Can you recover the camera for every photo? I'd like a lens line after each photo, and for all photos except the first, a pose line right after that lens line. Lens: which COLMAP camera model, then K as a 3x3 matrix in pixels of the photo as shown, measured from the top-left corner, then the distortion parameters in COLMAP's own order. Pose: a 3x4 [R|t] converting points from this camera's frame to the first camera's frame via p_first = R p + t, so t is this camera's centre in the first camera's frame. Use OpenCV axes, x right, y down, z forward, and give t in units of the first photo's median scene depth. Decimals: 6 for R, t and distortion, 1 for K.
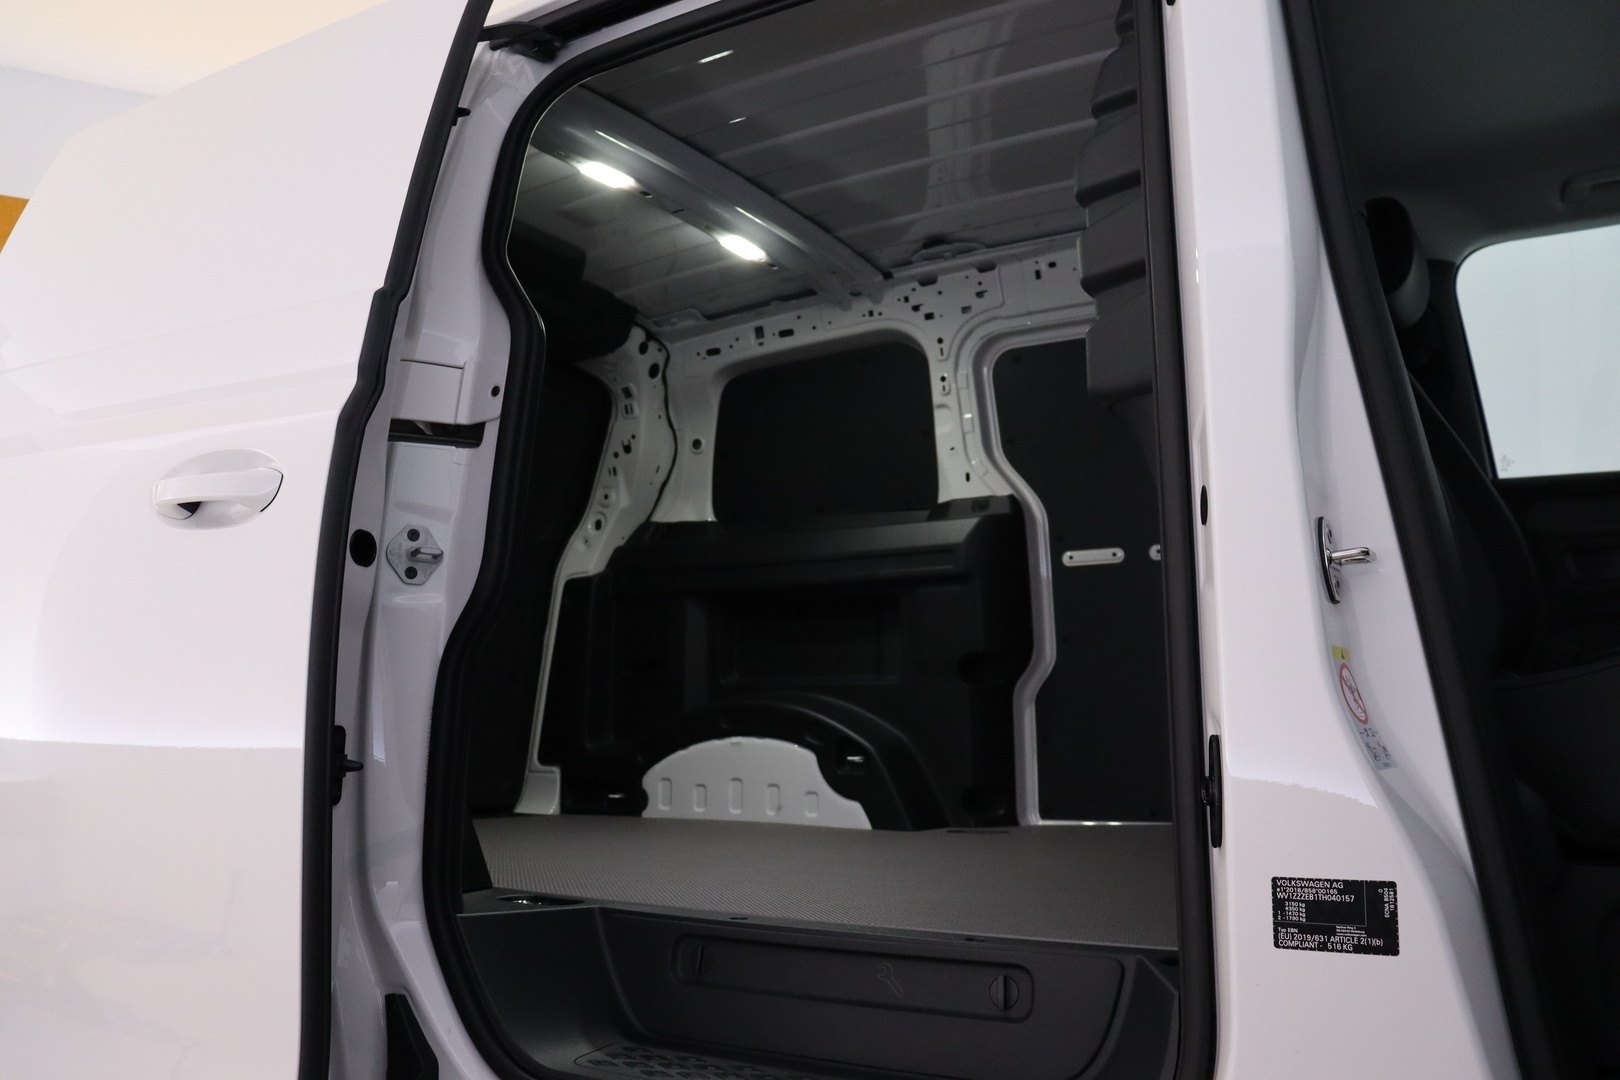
lens RADIAL K [[1320.7, 0, 810.0], [0, 1320.7, 540.0], [0, 0, 1]] dist [-0.166495, 0.148633]
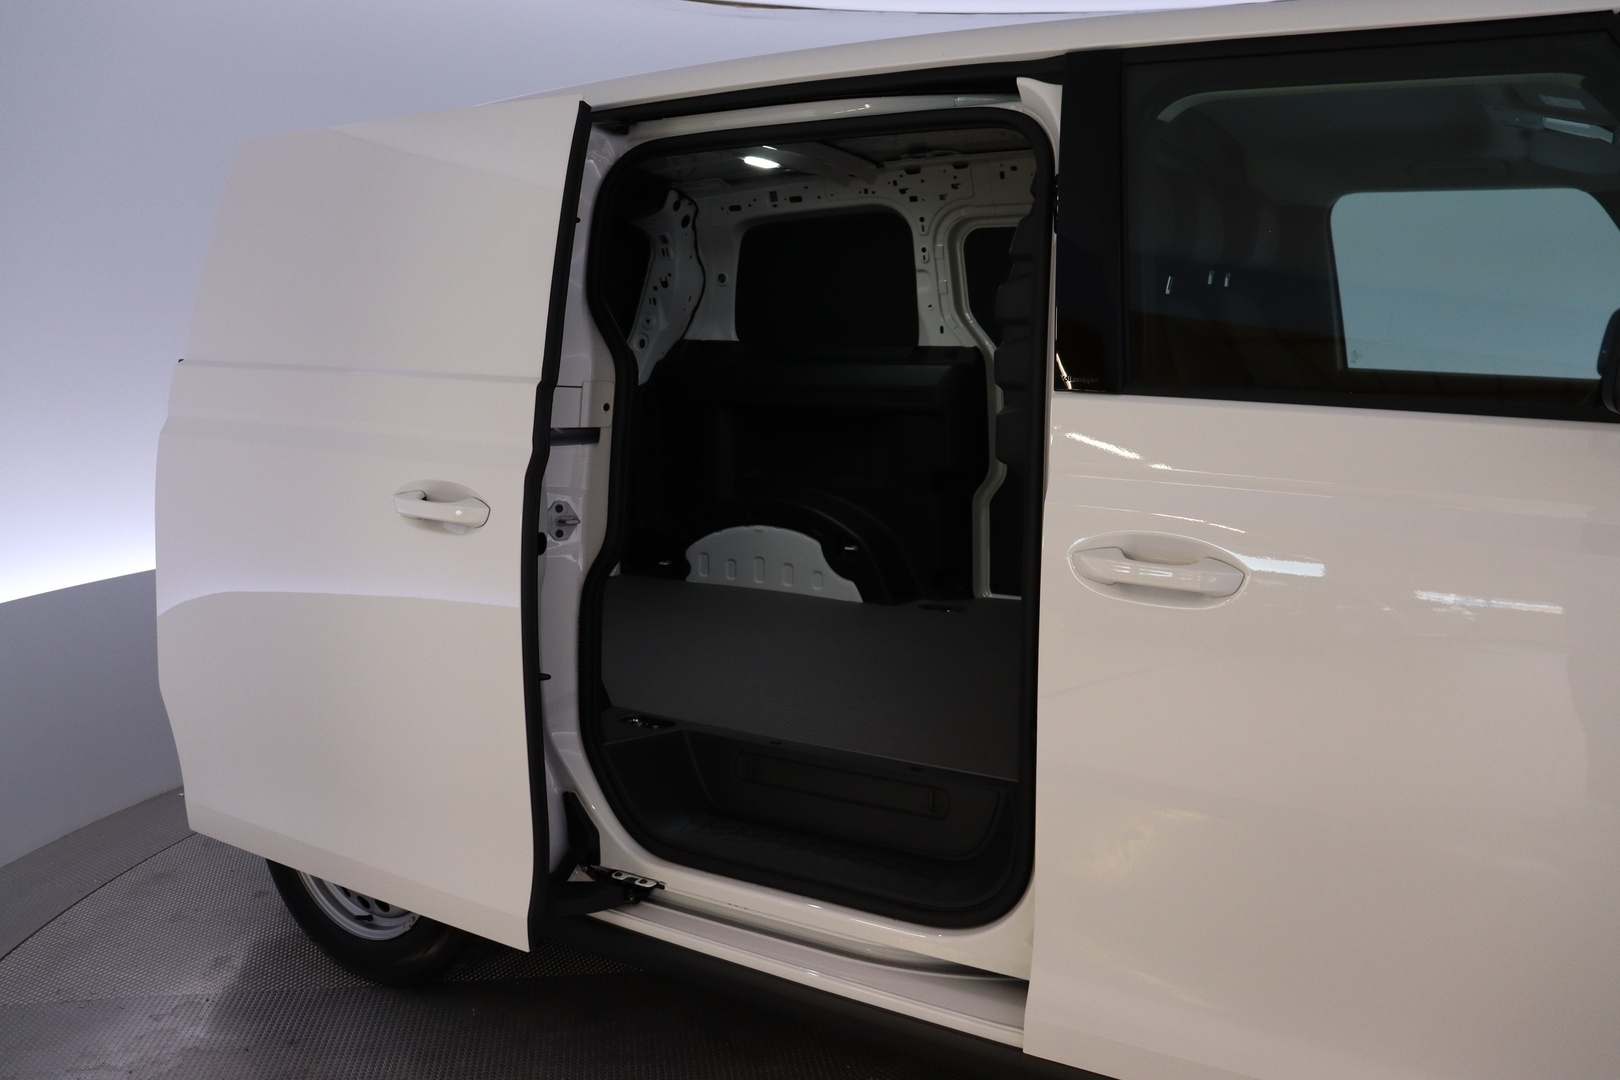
lens RADIAL K [[1320.7, 0, 810.0], [0, 1320.7, 540.0], [0, 0, 1]] dist [-0.166495, 0.148633]
pose [[0.999998, -0.001920, -0.000666, -0.005174], [0.002031, 0.957654, 0.287914, -0.214824], [0.000085, -0.287915, 0.957656, -0.252723]]
